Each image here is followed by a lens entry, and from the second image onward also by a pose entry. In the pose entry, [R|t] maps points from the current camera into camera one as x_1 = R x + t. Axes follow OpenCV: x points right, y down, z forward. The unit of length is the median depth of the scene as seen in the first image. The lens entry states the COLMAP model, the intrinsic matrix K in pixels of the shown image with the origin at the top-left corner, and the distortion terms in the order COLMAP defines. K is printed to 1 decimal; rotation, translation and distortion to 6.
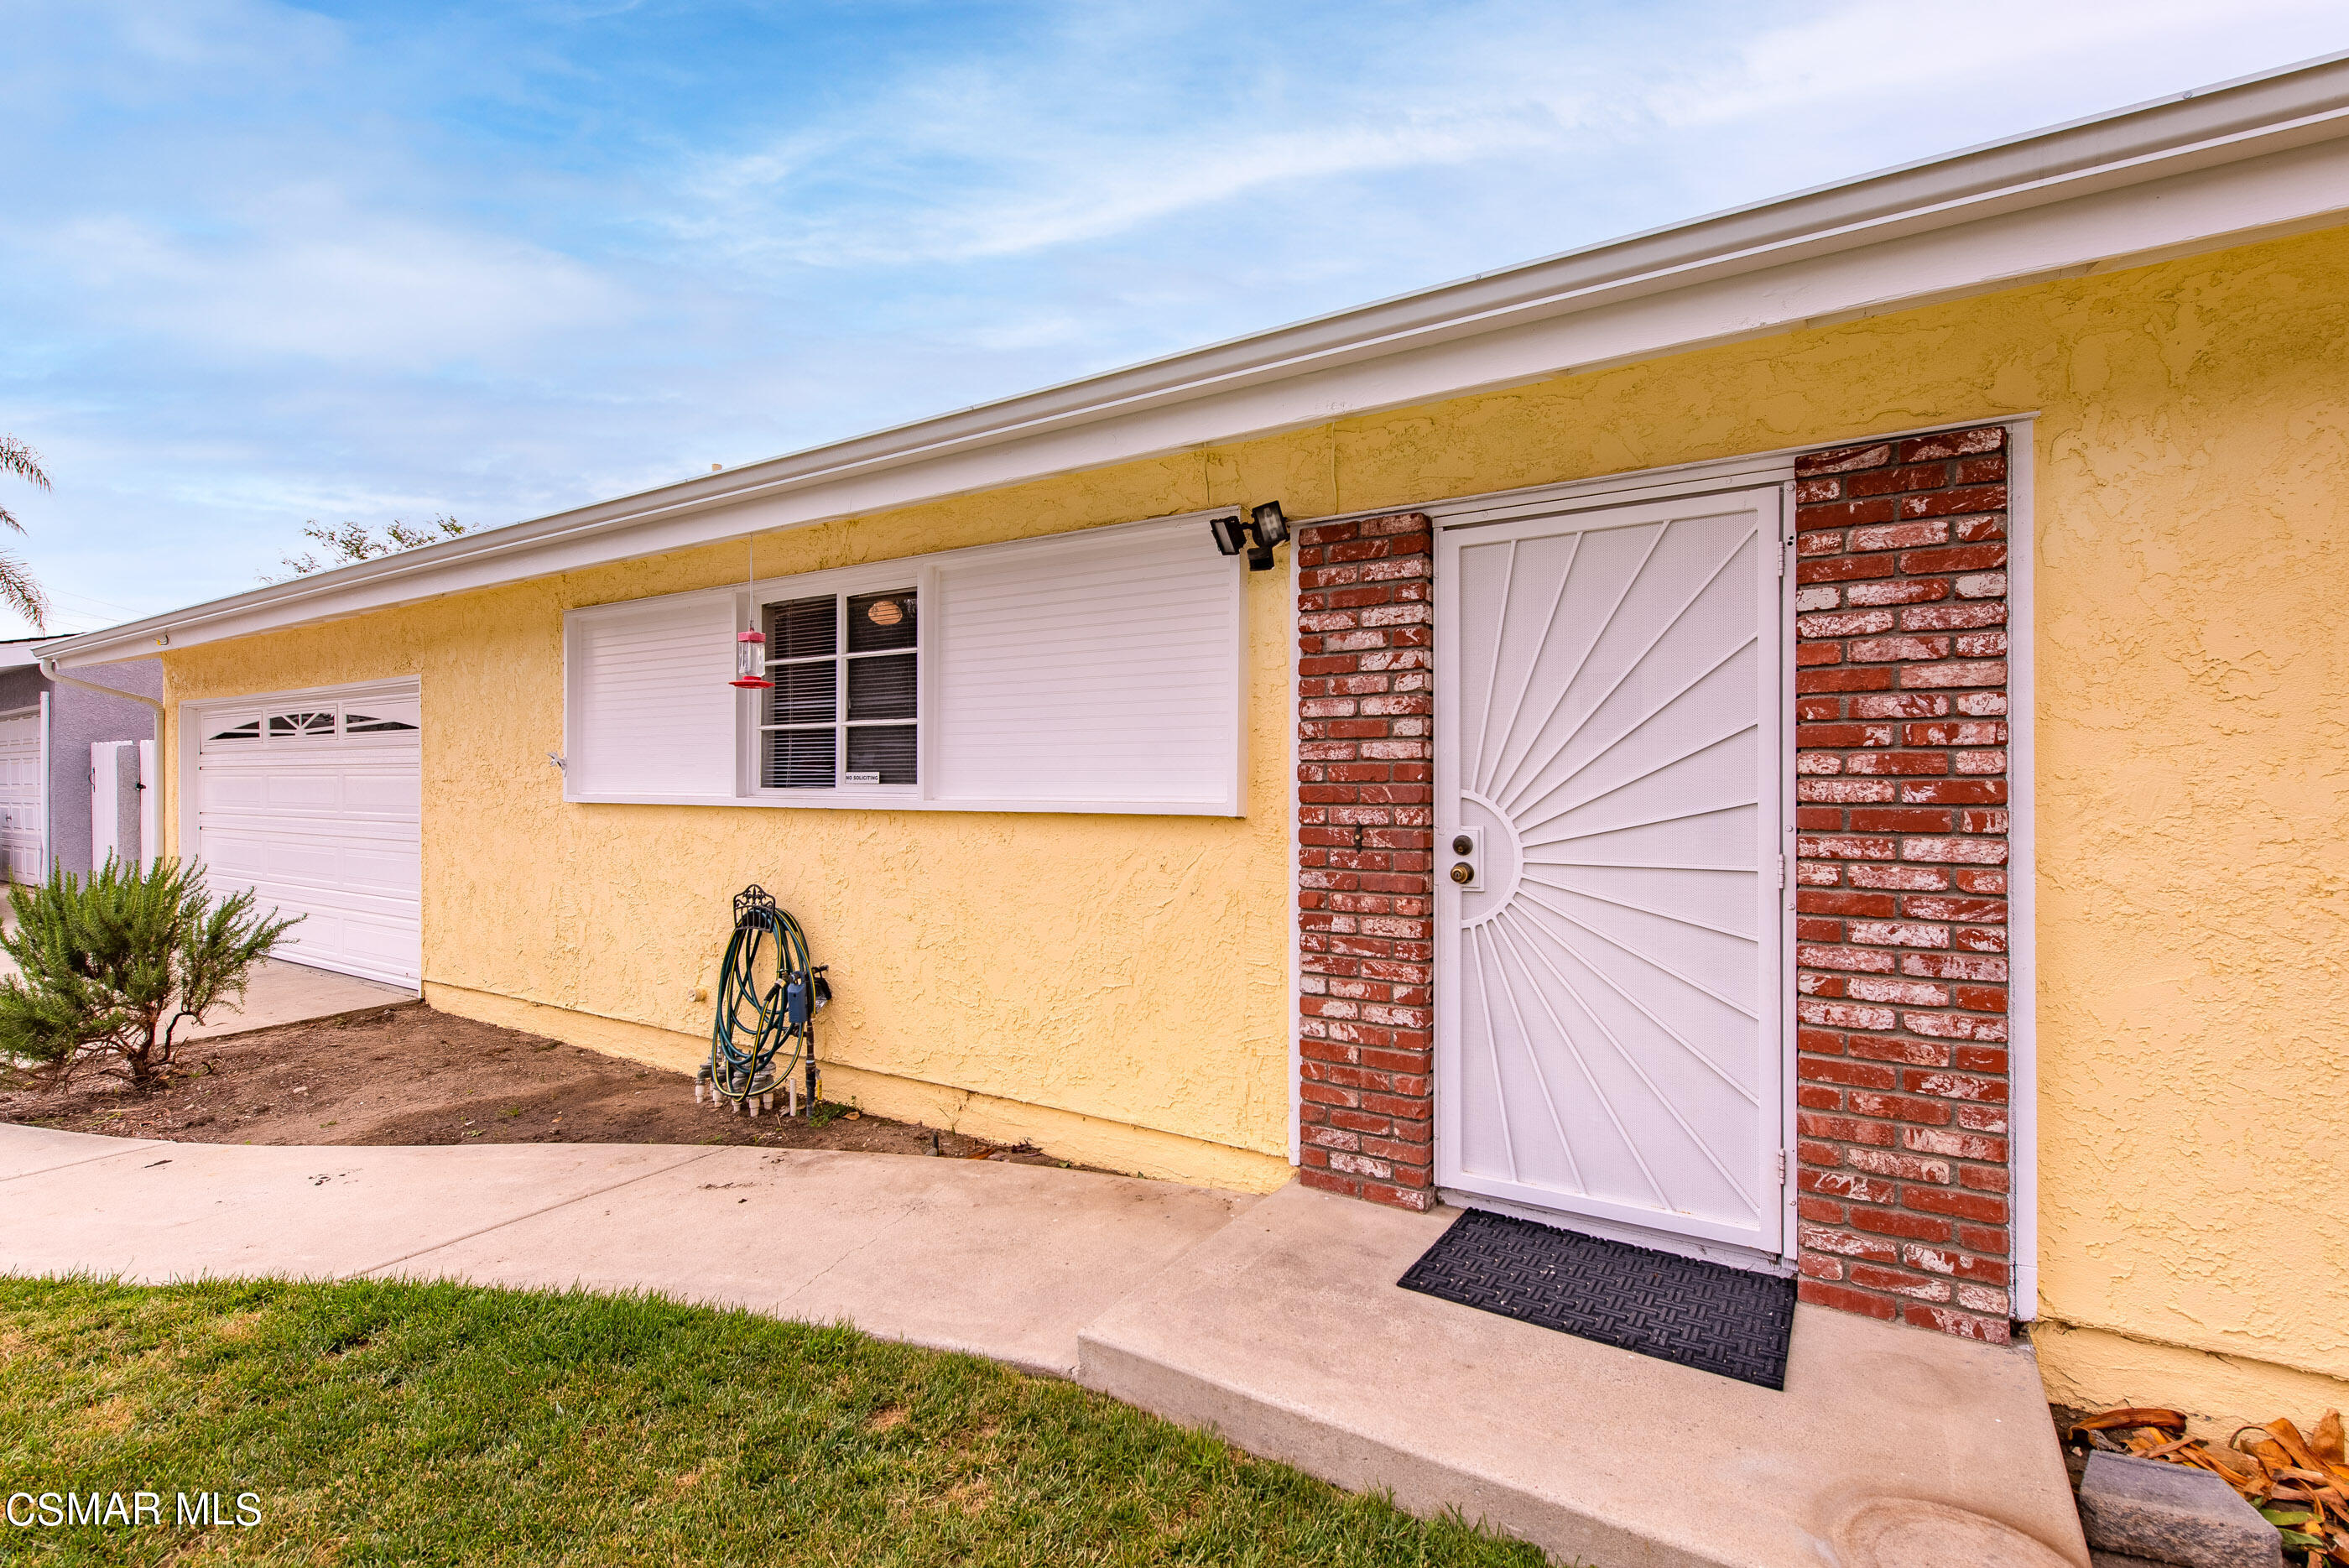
lens RADIAL K [[1194.3, 0, 1162.3], [0, 1194.3, 789.9], [0, 0, 1]] dist [0.013477, -0.001189]
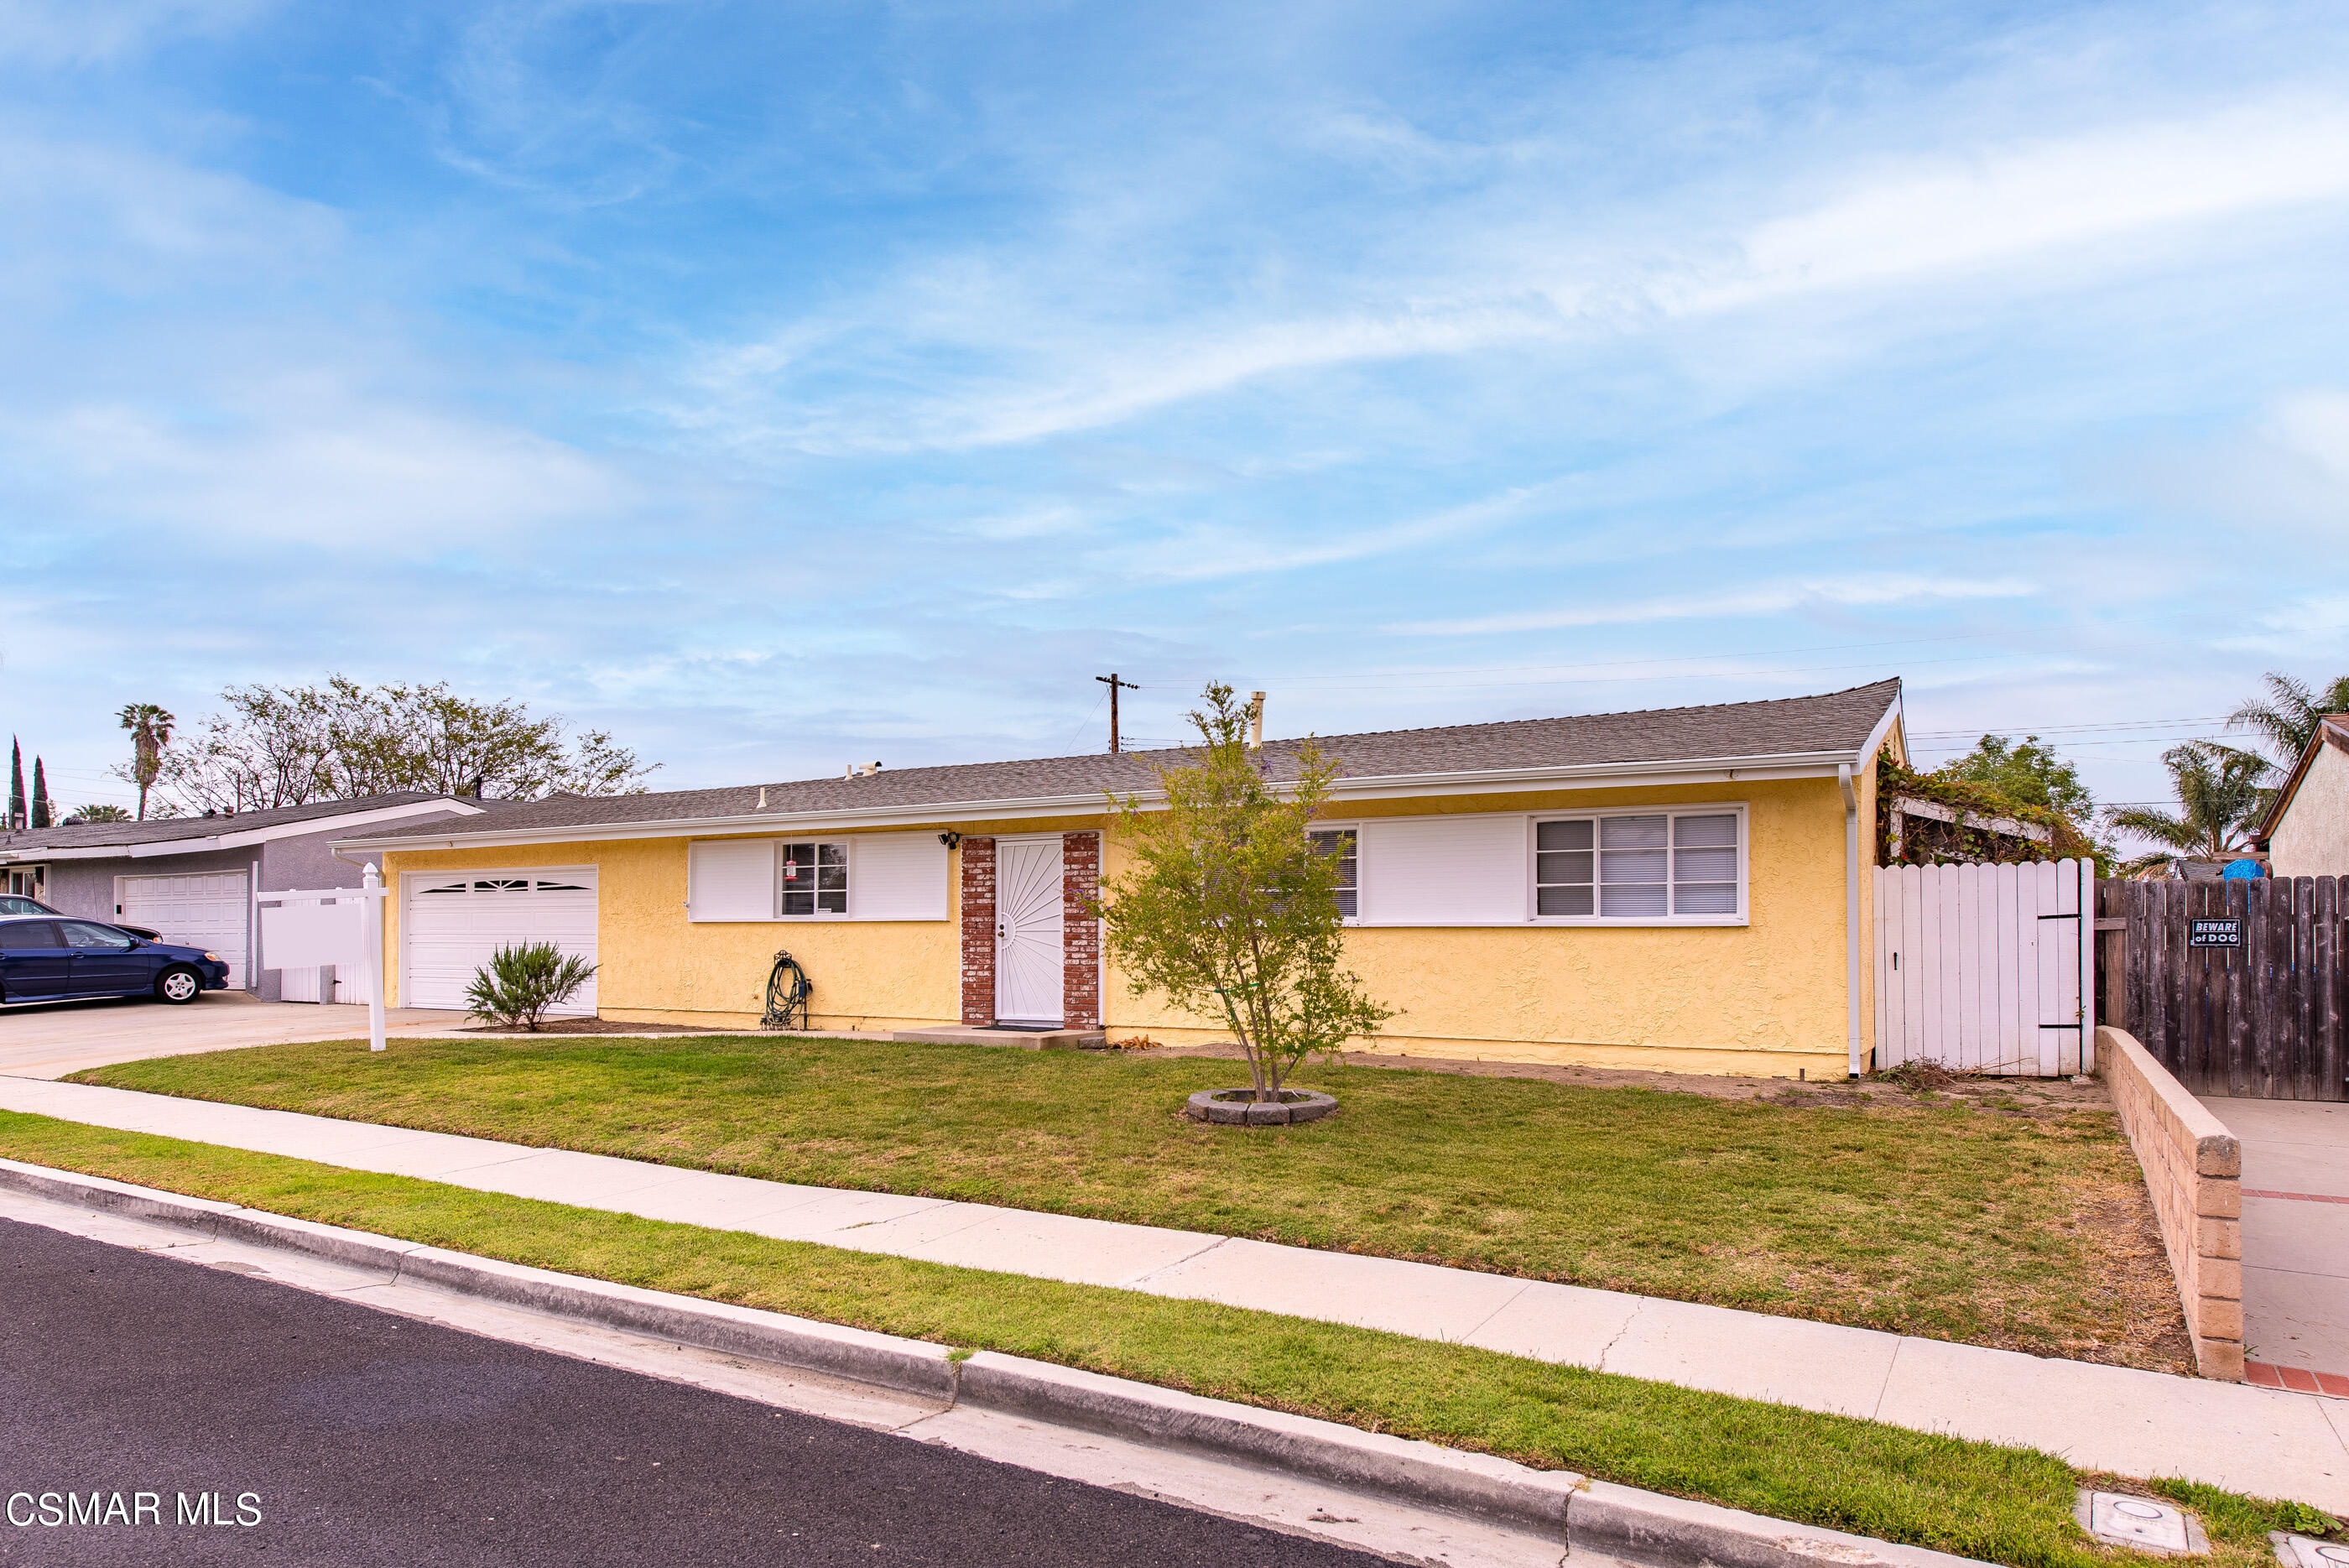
lens RADIAL K [[1413.9, 0, 1156.5], [0, 1413.9, 934.5], [0, 0, 1]] dist [0.020918, -0.006436]
pose [[0.997443, 0.002347, 0.071433, 0.397498], [-0.001649, 0.999950, -0.009830, 0.107415], [-0.071452, 0.009687, 0.997397, -3.279874]]
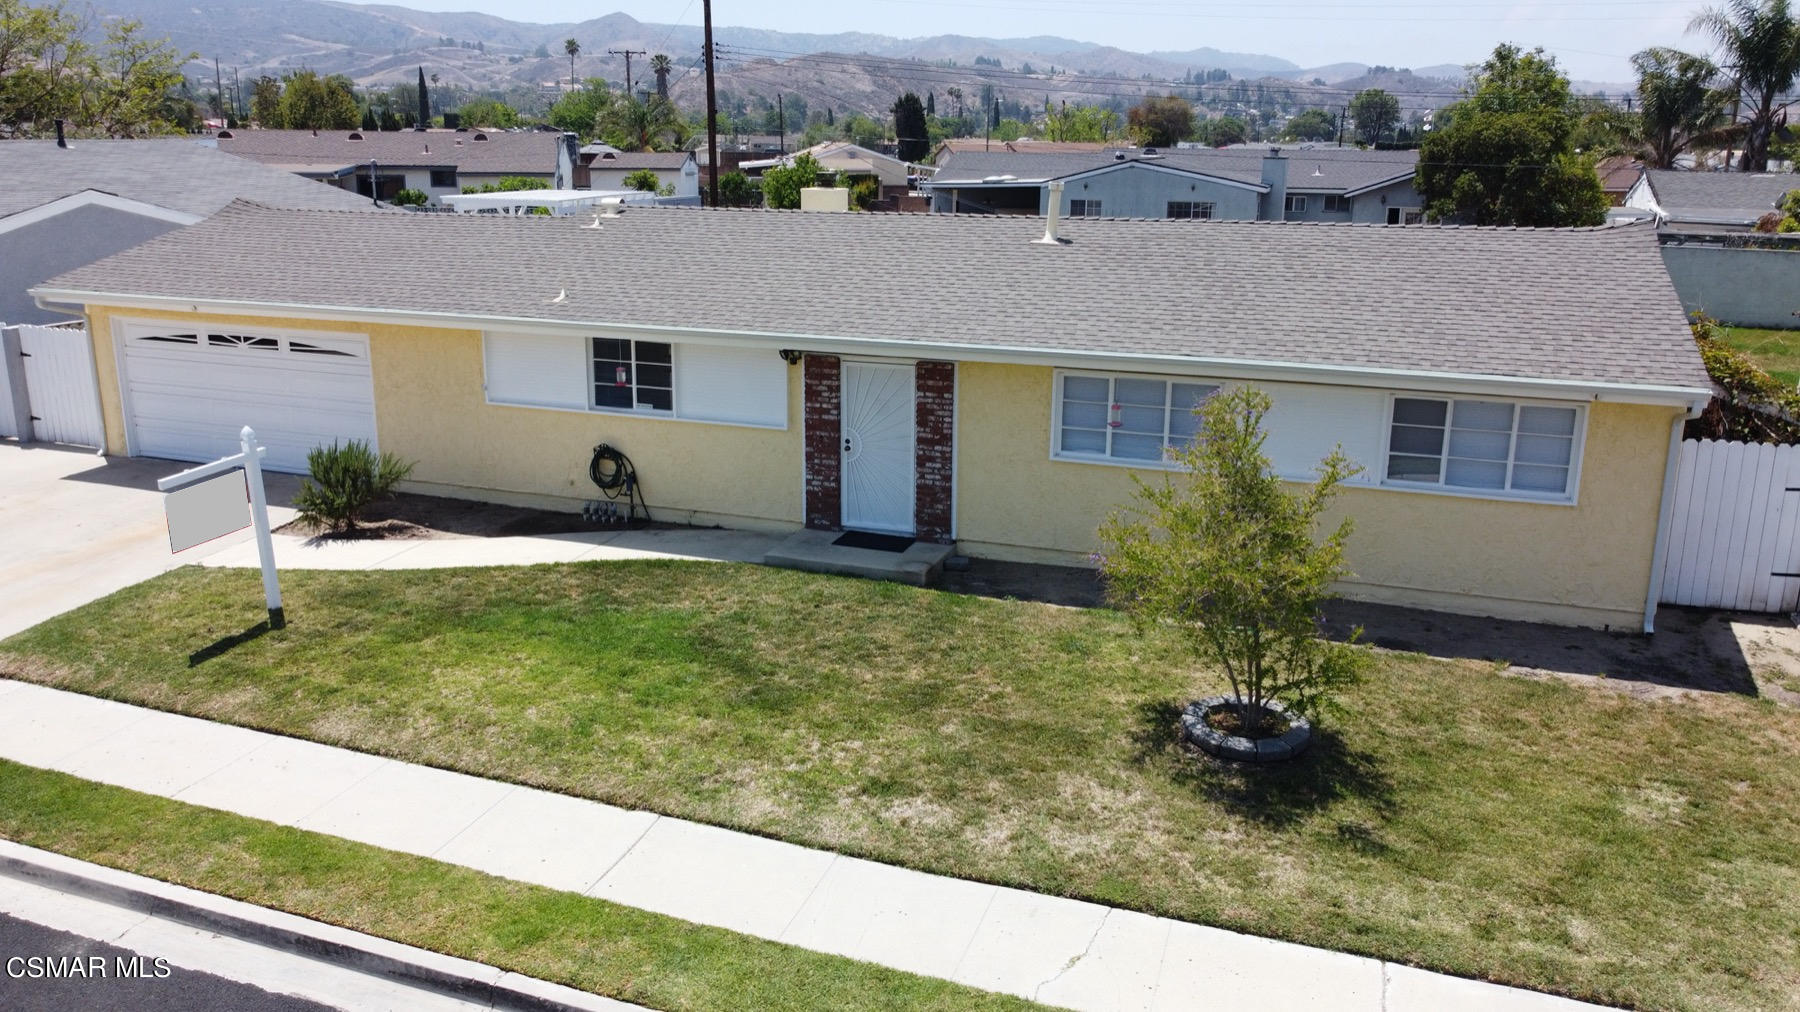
lens RADIAL K [[1378.0, 0, 896.1], [0, 1378.0, 487.7], [0, 0, 1]] dist [-0.000345, 0.006534]
pose [[0.968867, -0.049168, 0.242650, -0.671117], [-0.006606, 0.974599, 0.223858, -0.784806], [-0.247493, -0.218492, 0.943932, -3.207297]]
